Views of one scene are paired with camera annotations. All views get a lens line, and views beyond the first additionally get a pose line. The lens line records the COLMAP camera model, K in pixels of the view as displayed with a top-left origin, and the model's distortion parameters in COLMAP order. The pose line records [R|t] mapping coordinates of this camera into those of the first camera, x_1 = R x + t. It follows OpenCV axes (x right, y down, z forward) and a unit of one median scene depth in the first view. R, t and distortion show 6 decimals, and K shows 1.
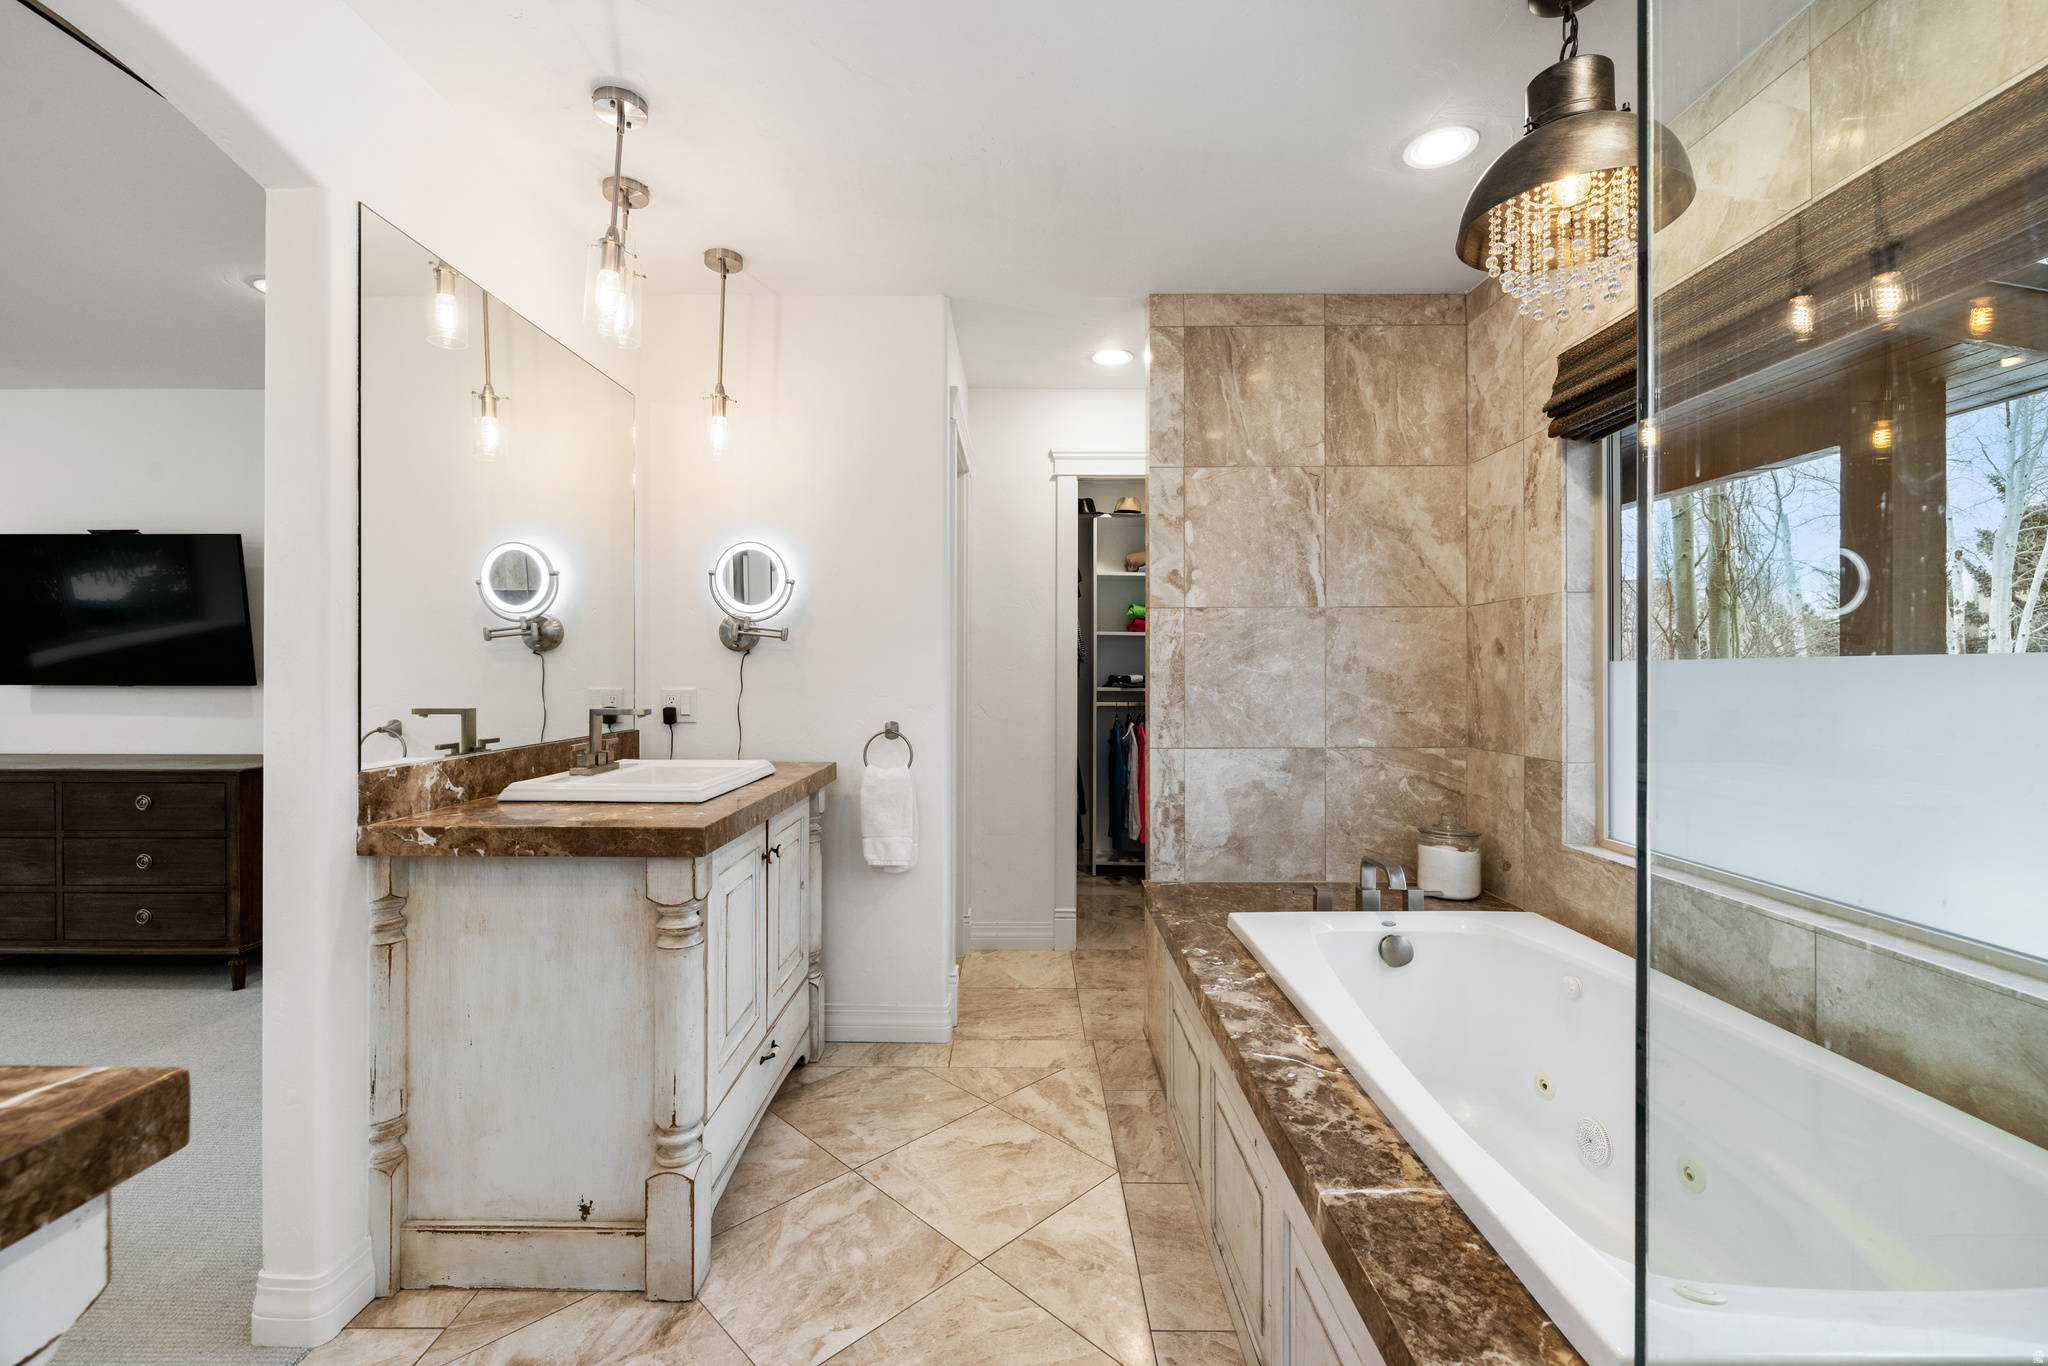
lens RADIAL K [[863.1, 0, 1021.7], [0, 863.1, 672.3], [0, 0, 1]] dist [-0.000015, 0.000006]
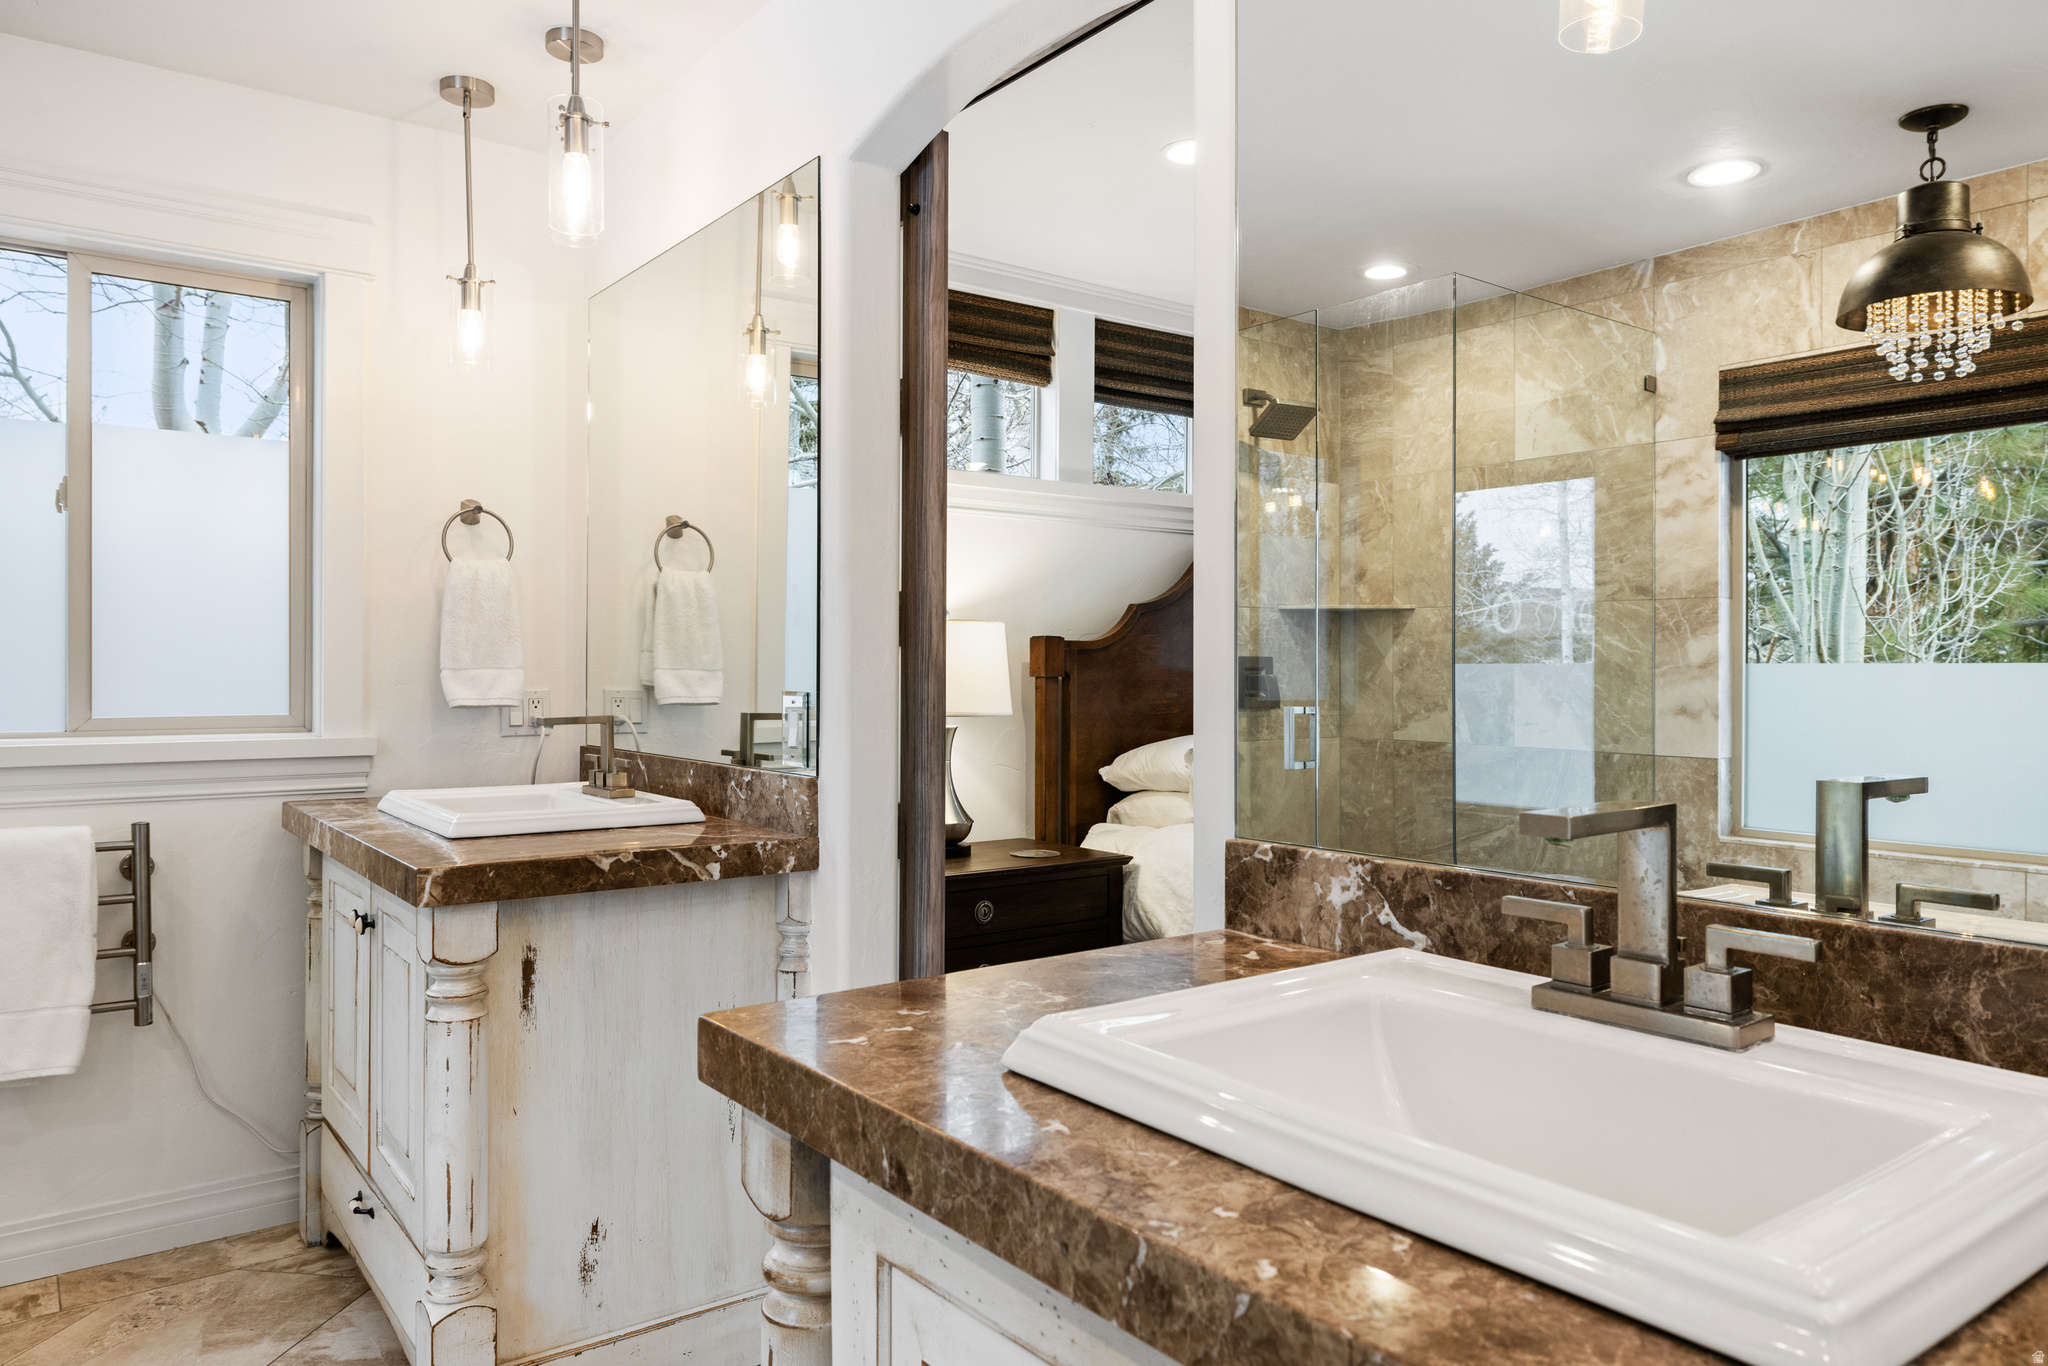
lens RADIAL K [[1345.1, 0, 1011.0], [0, 1345.1, 666.5], [0, 0, 1]] dist [-0.001198, 0.000977]
pose [[-0.798268, -0.006856, -0.602263, -0.079413], [-0.005289, 0.999976, -0.004372, 0.000533], [0.602279, -0.000305, -0.798286, 1.694890]]
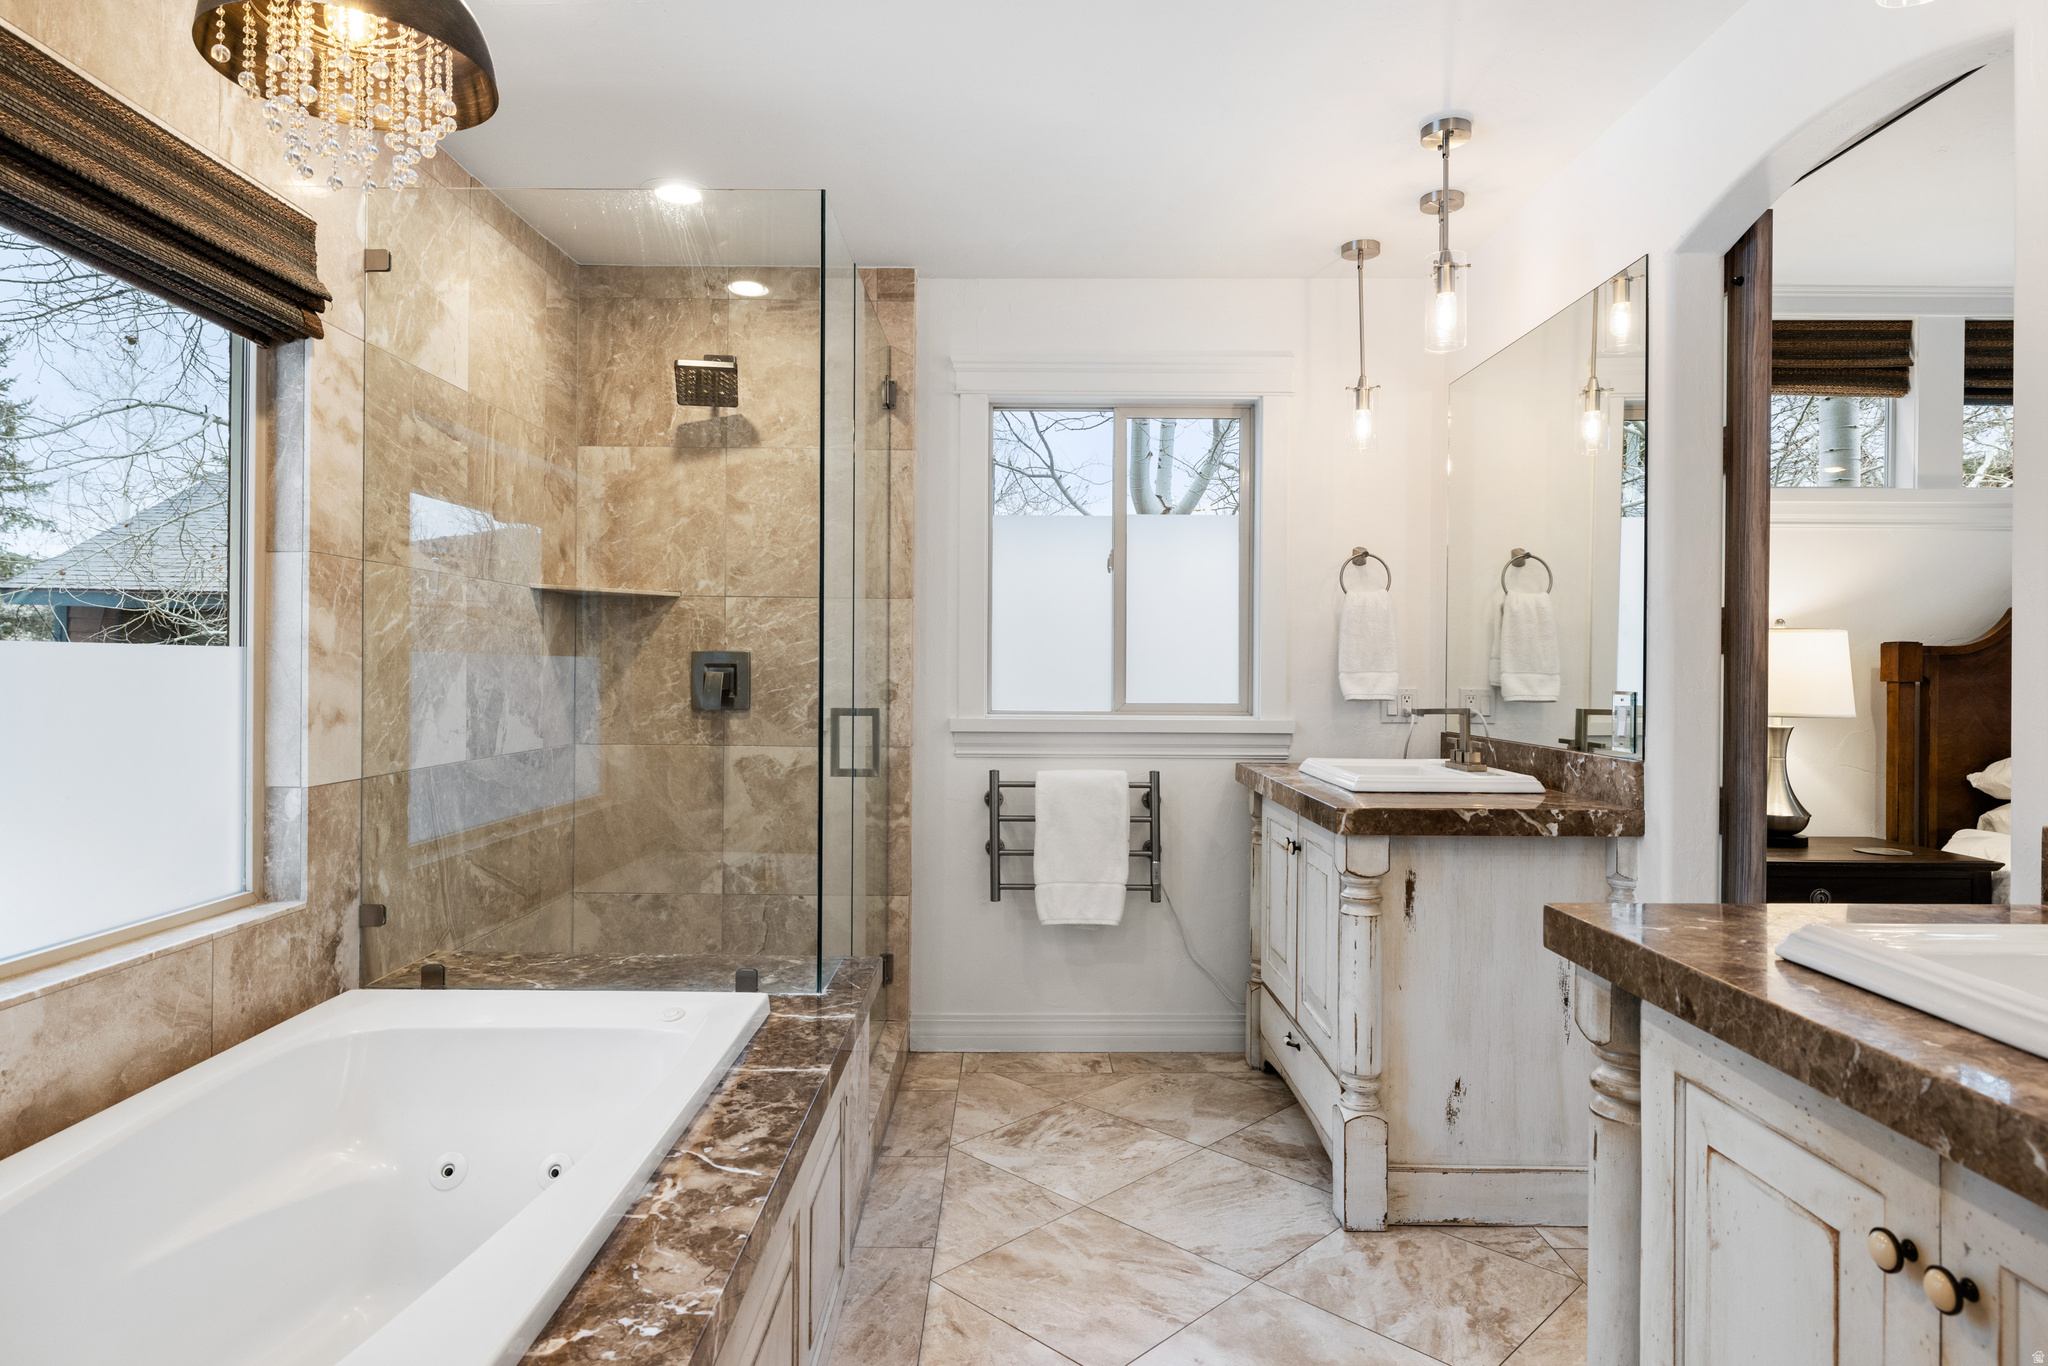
lens RADIAL K [[1164.7, 0, 1022.7], [0, 1164.7, 674.5], [0, 0, 1]] dist [0.002368, -0.002110]
pose [[-0.999952, -0.008837, -0.004173, 0.047678], [-0.008852, 0.999954, 0.003762, 0.001386], [0.004140, 0.003799, -0.999984, 1.961440]]
